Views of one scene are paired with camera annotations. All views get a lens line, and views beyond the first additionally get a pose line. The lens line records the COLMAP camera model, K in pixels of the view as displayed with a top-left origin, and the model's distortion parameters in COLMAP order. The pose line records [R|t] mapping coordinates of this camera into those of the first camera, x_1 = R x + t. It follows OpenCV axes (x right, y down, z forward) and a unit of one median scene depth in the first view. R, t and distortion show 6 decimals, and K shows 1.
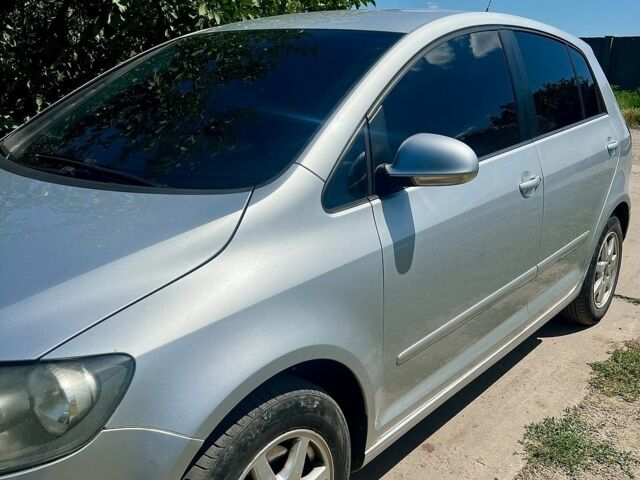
lens RADIAL K [[592.7, 0, 320.0], [0, 592.7, 240.0], [0, 0, 1]] dist [-0.001488, -0.007890]
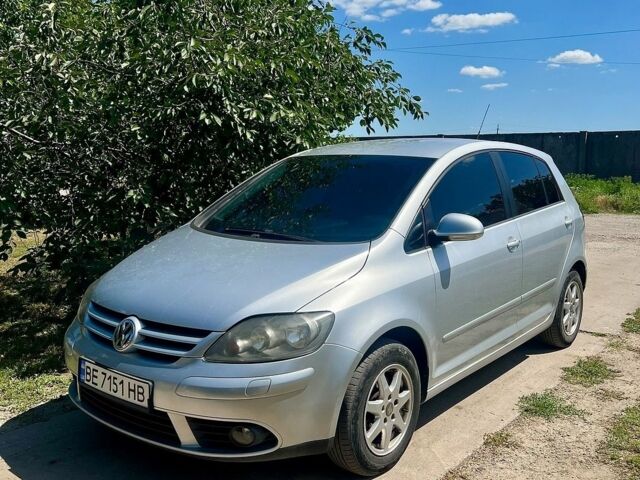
lens RADIAL K [[554.4, 0, 308.9], [0, 554.4, 240.5], [0, 0, 1]] dist [0.002278, -0.098663]
pose [[0.999683, -0.009697, -0.023225, -0.218827], [0.006294, 0.989799, -0.142330, 0.137851], [0.024368, 0.142139, 0.989547, -0.660982]]
